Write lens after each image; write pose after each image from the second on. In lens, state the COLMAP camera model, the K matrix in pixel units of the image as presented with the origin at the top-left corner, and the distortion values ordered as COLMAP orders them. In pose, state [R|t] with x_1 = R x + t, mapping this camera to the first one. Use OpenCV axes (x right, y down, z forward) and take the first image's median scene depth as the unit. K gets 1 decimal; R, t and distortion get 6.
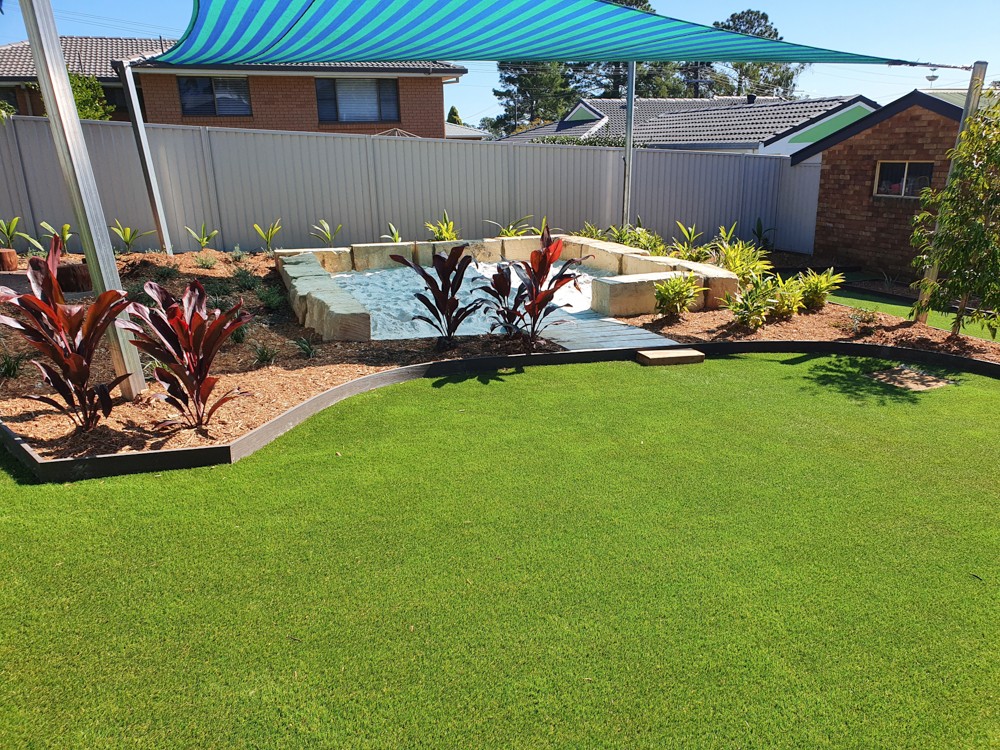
lens RADIAL K [[834.3, 0, 514.0], [0, 834.3, 375.9], [0, 0, 1]] dist [-0.017438, 0.085817]
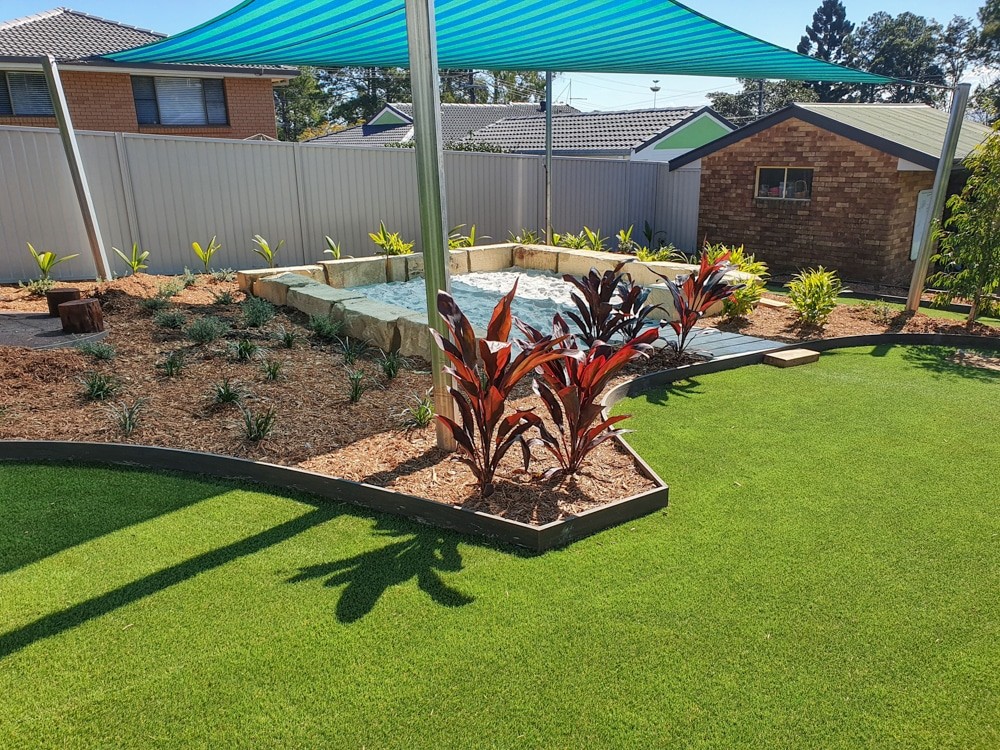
lens RADIAL K [[834.3, 0, 514.0], [0, 834.3, 375.9], [0, 0, 1]] dist [-0.017438, 0.085817]
pose [[0.953735, -0.079833, 0.289856, -0.213803], [0.080613, 0.996702, 0.009266, -0.017607], [-0.289640, 0.014528, 0.957025, 0.041071]]
